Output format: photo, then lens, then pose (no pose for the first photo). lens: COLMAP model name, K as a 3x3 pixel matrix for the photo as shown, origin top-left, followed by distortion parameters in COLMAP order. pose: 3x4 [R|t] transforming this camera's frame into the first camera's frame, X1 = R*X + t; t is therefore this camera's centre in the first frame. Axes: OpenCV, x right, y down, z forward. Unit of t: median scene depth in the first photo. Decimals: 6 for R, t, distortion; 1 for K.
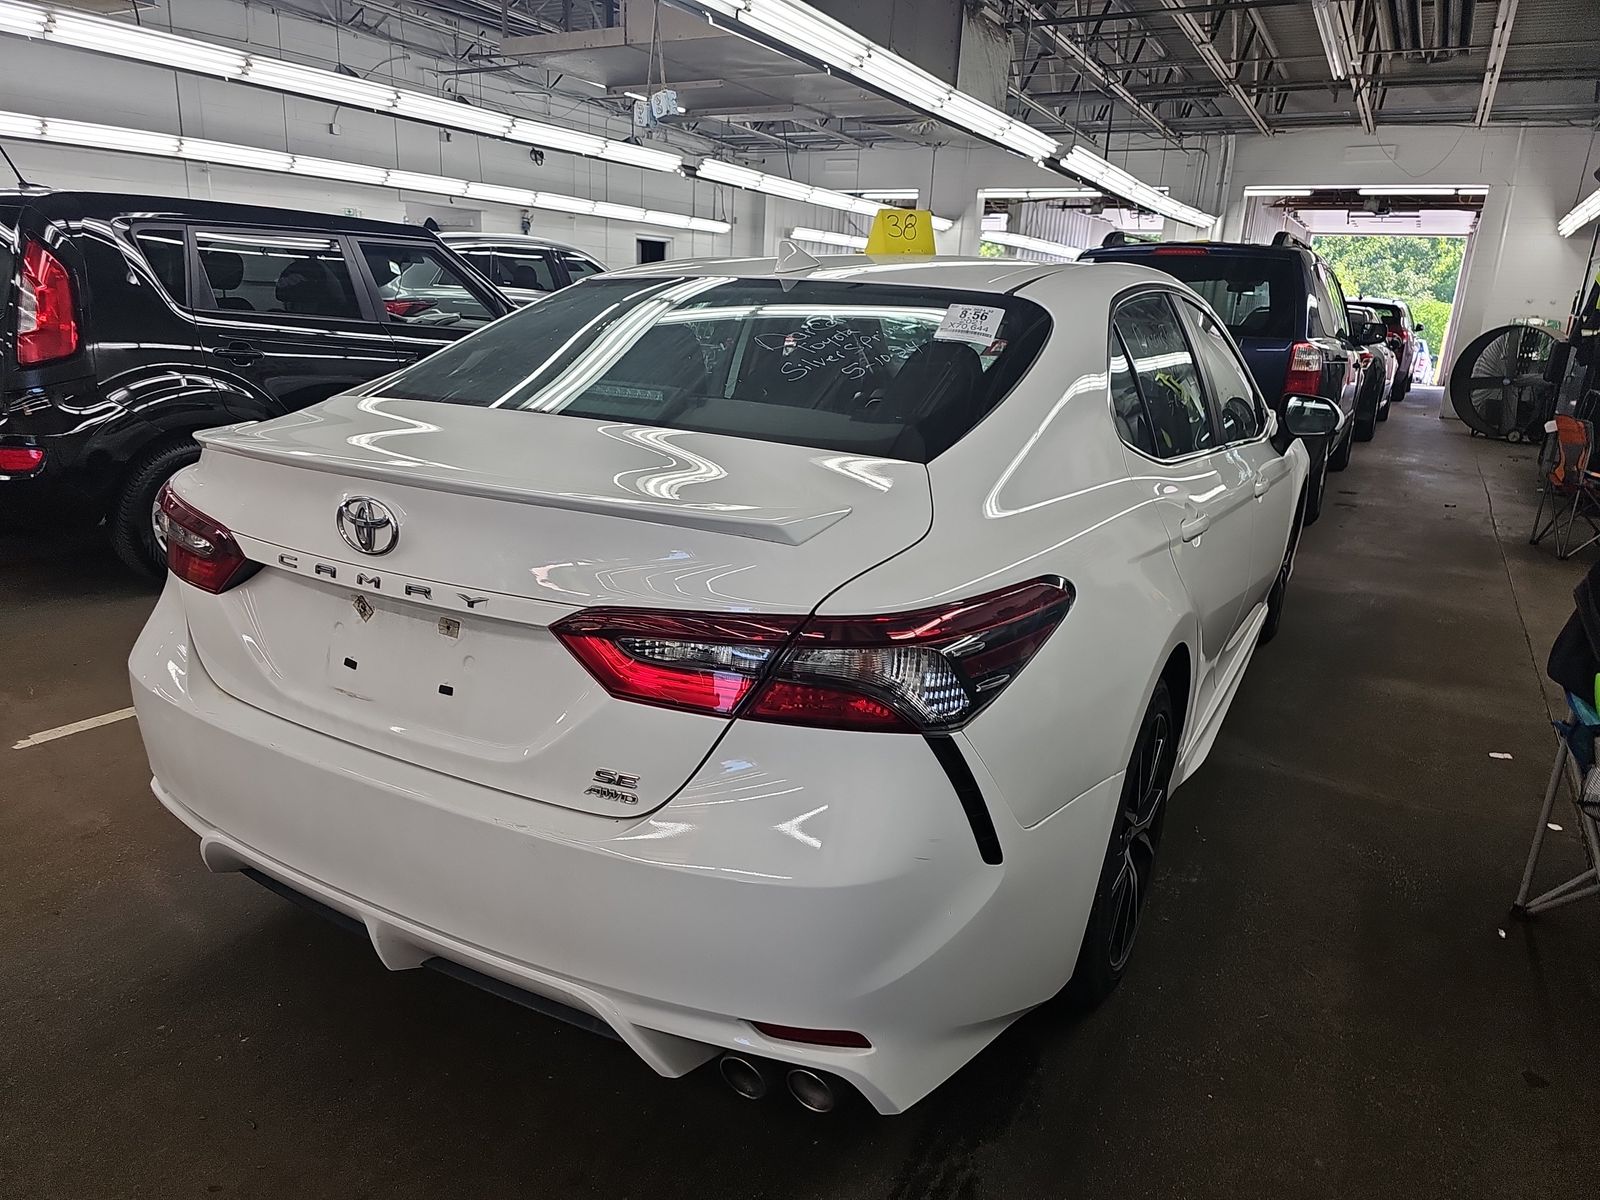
lens RADIAL K [[1052.2, 0, 796.9], [0, 1052.2, 595.5], [0, 0, 1]] dist [0.055223, -0.052293]
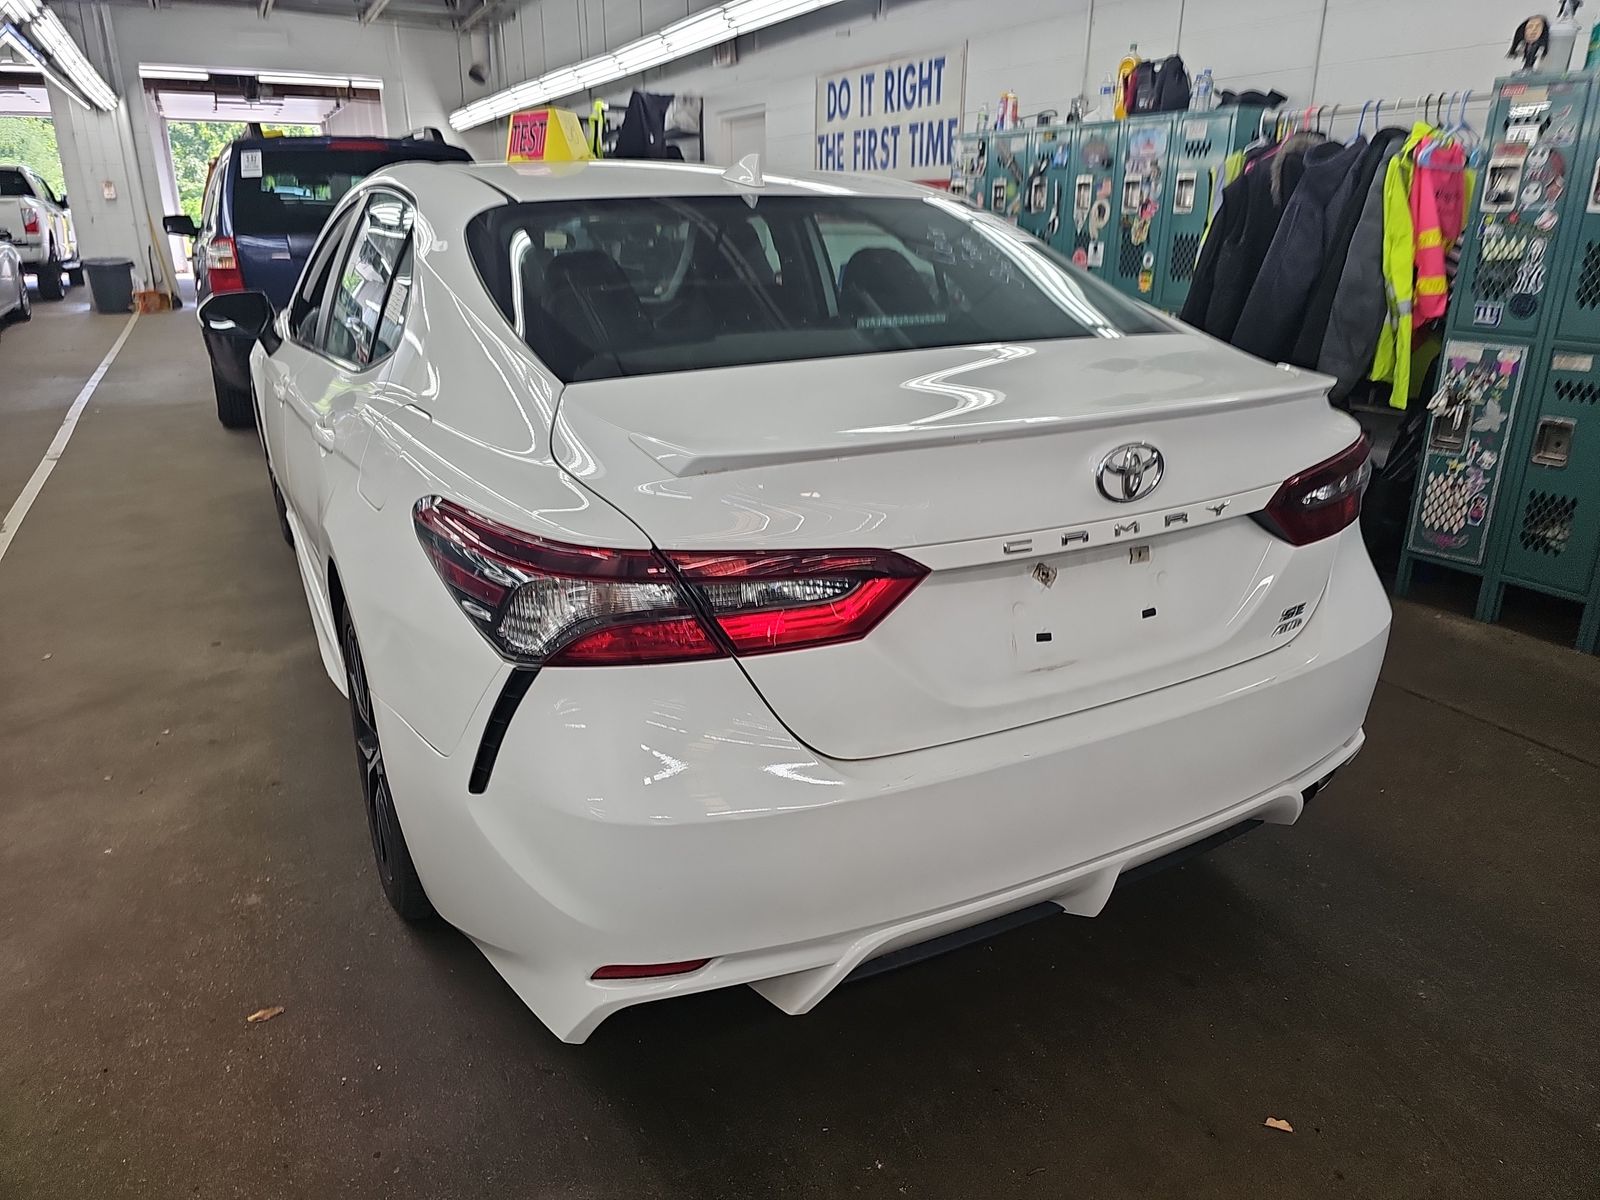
lens RADIAL K [[1074.7, 0, 794.1], [0, 1074.7, 581.4], [0, 0, 1]] dist [0.032699, -0.042955]
pose [[0.530773, -0.311103, 0.788349, -0.147211], [0.247826, 0.946506, 0.206661, -0.026892], [-0.810470, 0.085684, 0.579479, 0.072788]]
